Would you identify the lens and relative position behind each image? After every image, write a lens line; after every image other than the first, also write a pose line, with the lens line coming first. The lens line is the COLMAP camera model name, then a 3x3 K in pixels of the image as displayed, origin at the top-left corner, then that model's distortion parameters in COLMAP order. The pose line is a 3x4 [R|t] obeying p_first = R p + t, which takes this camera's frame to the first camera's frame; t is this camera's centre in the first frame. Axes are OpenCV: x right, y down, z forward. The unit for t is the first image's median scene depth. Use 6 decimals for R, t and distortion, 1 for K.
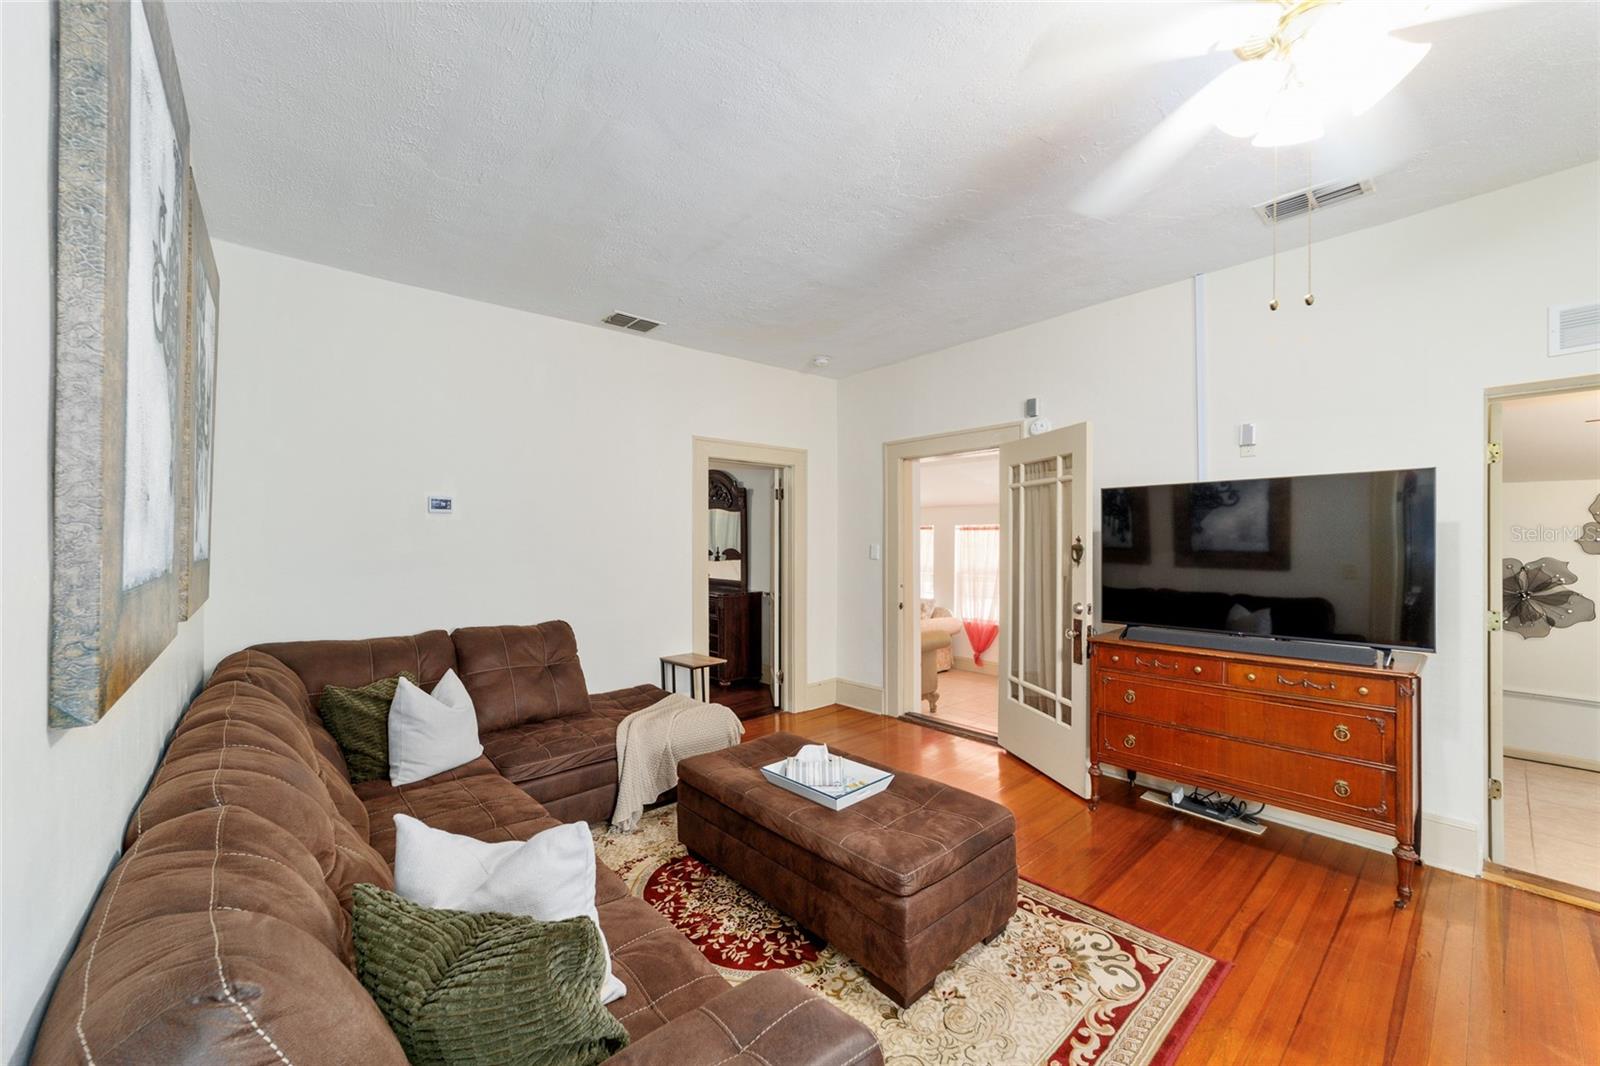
lens RADIAL K [[626.9, 0, 806.3], [0, 626.9, 541.0], [0, 0, 1]] dist [-0.013575, 0.009639]
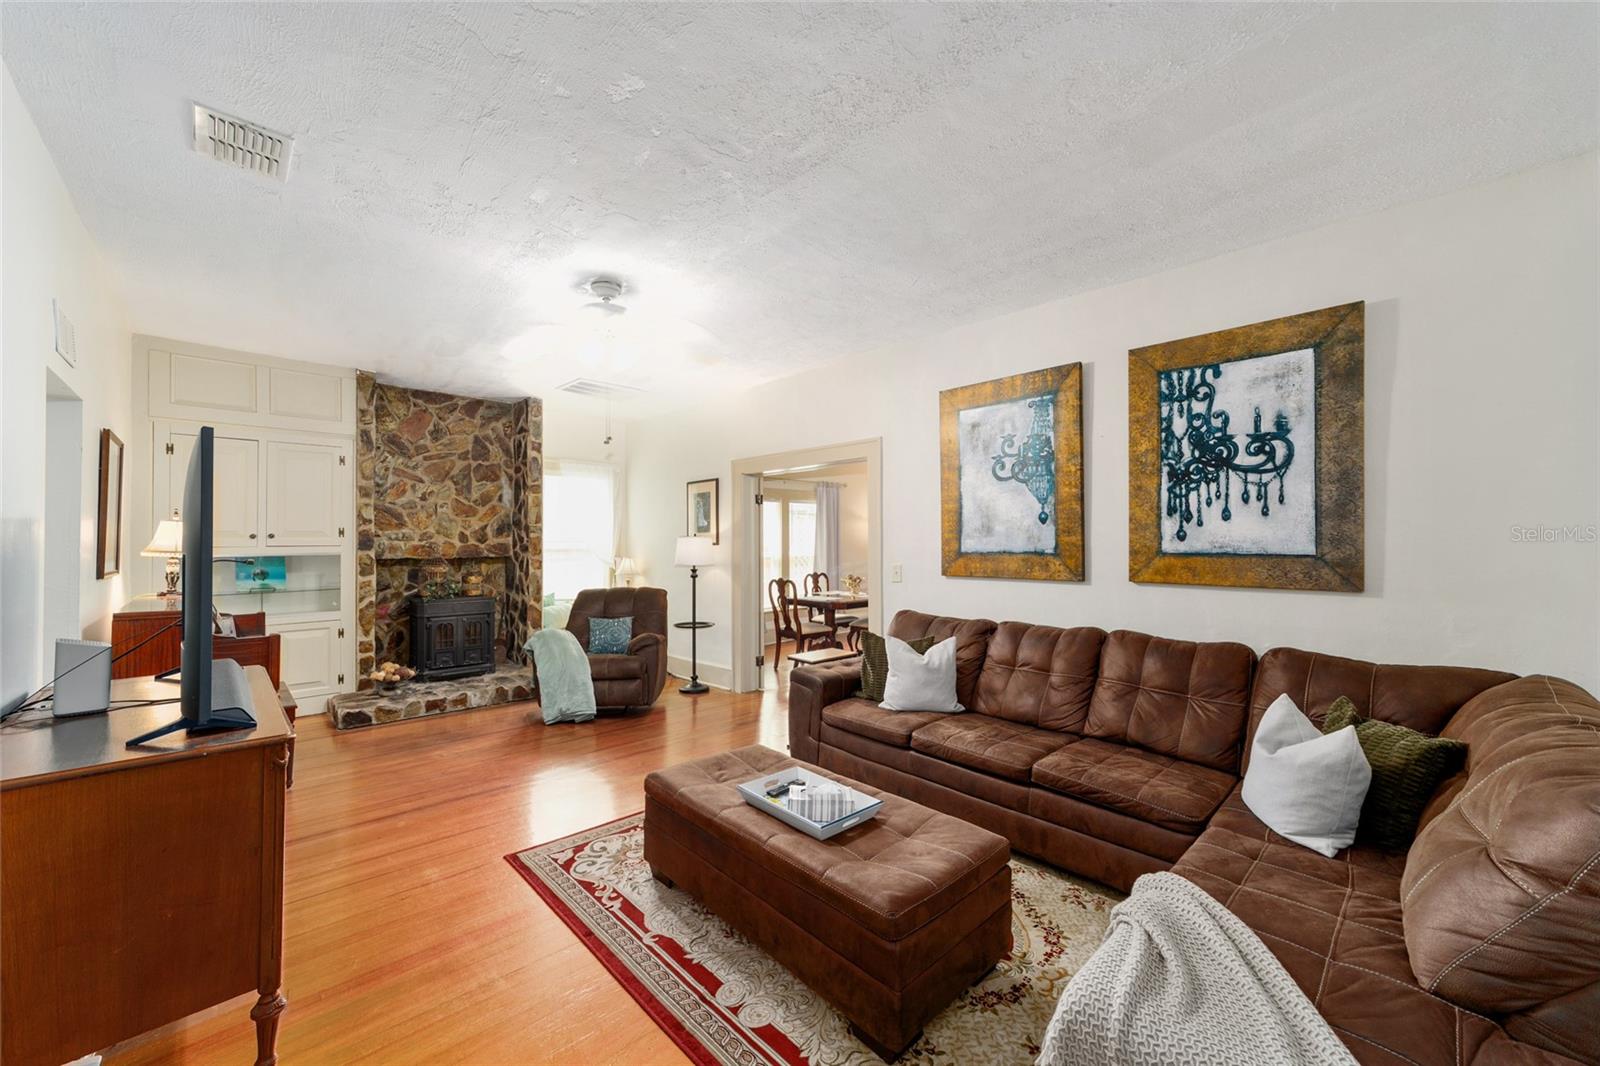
lens RADIAL K [[615.2, 0, 793.8], [0, 615.2, 533.0], [0, 0, 1]] dist [-0.016519, 0.009333]
pose [[-0.999808, -0.000618, -0.019574, 0.062782], [-0.000348, 0.999905, -0.013778, 0.000390], [0.019580, -0.013769, -0.999713, 1.693055]]
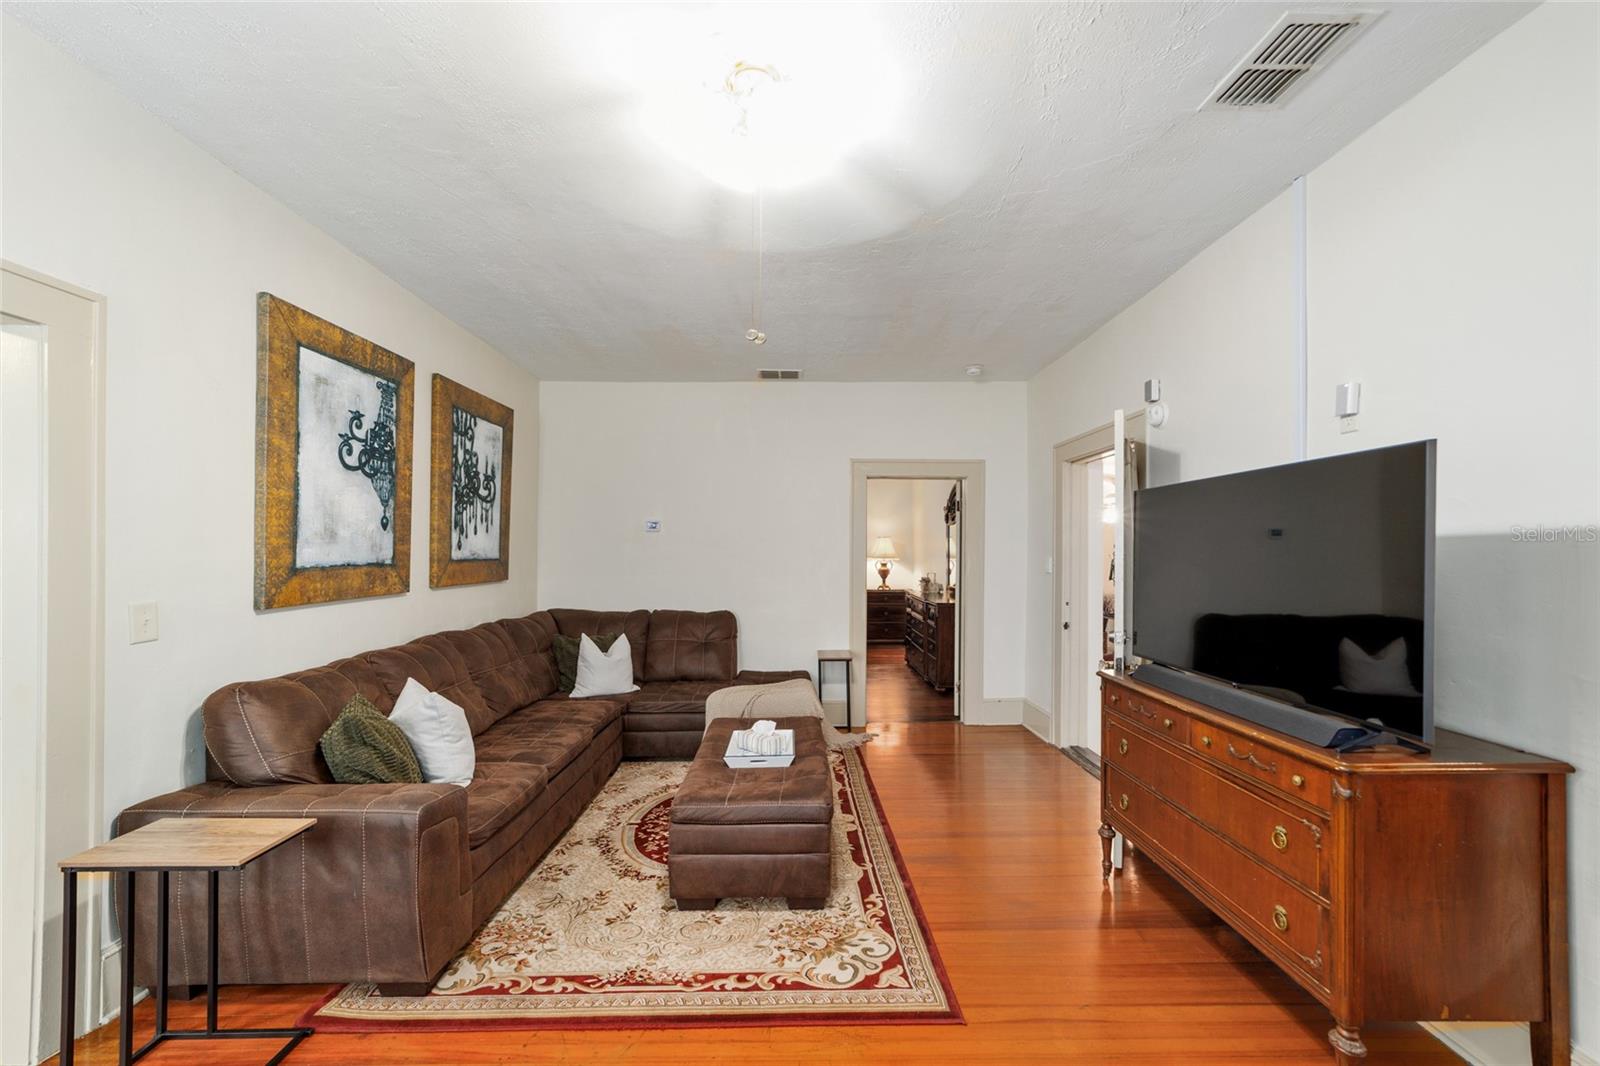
lens RADIAL K [[639.1, 0, 797.5], [0, 639.1, 552.1], [0, 0, 1]] dist [-0.016993, 0.011265]
pose [[0.750419, 0.007293, -0.660922, 0.800688], [-0.005680, 0.999973, 0.004584, -0.006387], [0.660937, 0.000314, 0.750441, 0.105817]]
